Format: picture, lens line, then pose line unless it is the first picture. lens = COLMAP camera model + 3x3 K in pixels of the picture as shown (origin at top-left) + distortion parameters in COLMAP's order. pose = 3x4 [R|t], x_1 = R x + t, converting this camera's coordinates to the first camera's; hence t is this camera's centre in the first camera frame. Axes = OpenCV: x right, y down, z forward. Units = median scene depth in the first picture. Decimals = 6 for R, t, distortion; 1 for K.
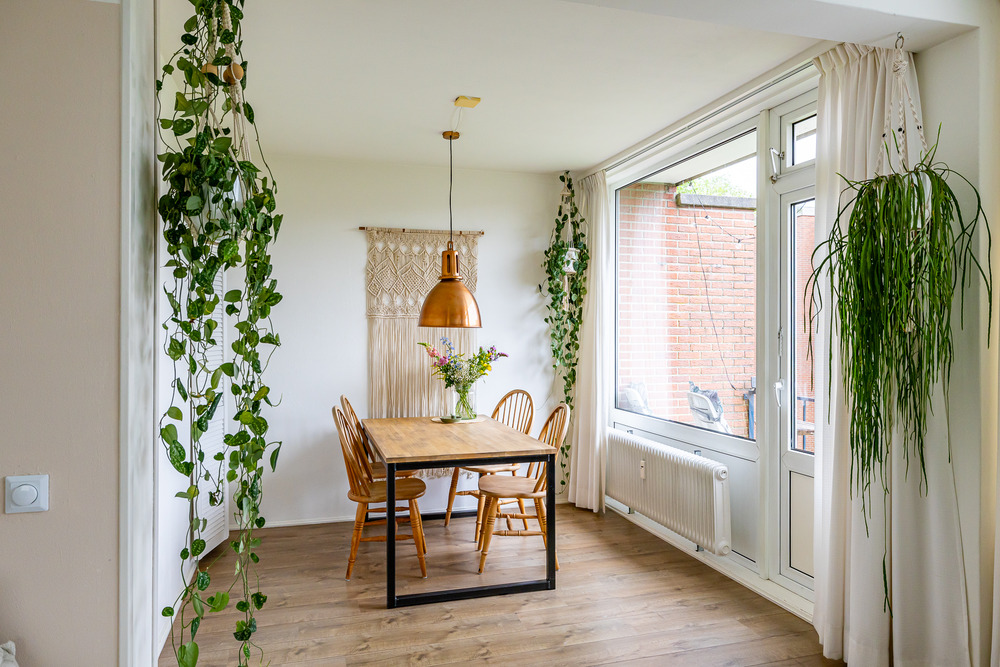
lens RADIAL K [[663.9, 0, 500.5], [0, 663.9, 329.7], [0, 0, 1]] dist [0.001320, -0.001242]
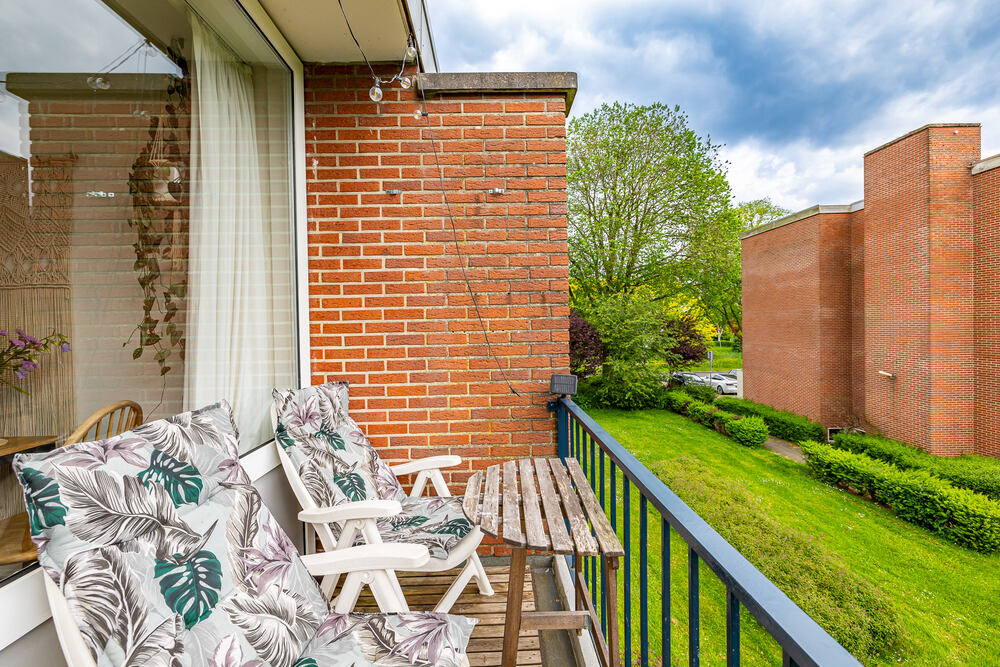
lens RADIAL K [[421.5, 0, 500.7], [0, 421.5, 330.5], [0, 0, 1]] dist [0.006341, -0.001012]
pose [[0.964322, -0.017083, -0.264182, 0.623447], [0.022459, 0.999597, 0.017343, 0.036388], [0.263779, -0.022657, 0.964317, 0.900975]]
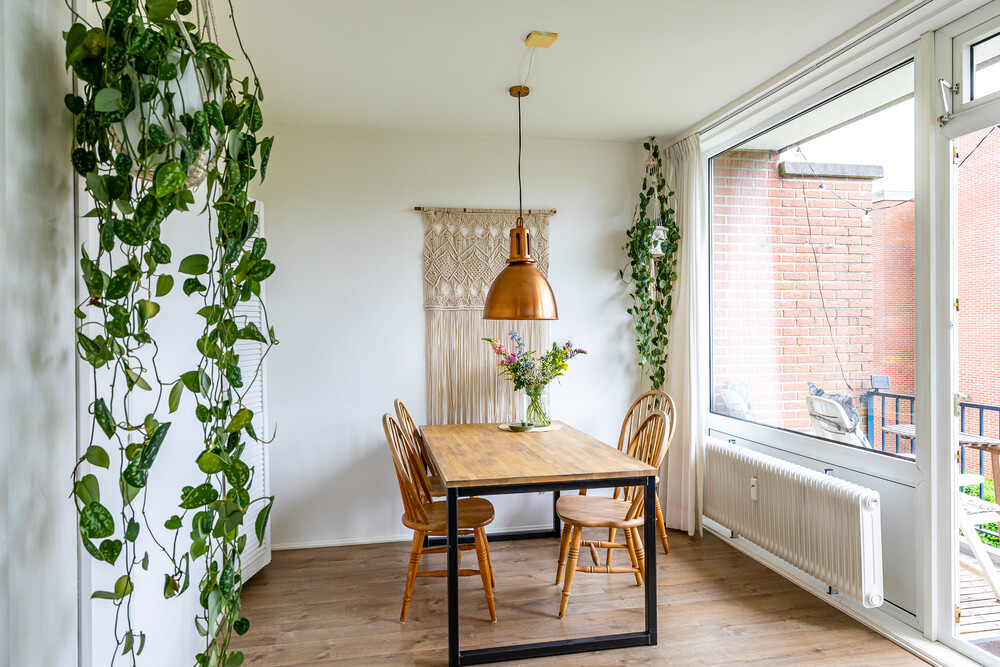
lens RADIAL K [[663.9, 0, 500.5], [0, 663.9, 329.7], [0, 0, 1]] dist [0.001320, -0.001242]
pose [[0.995664, -0.008739, -0.092609, -0.023069], [0.009388, 0.999934, 0.006571, 0.003548], [0.092546, -0.007412, 0.995681, 0.157552]]
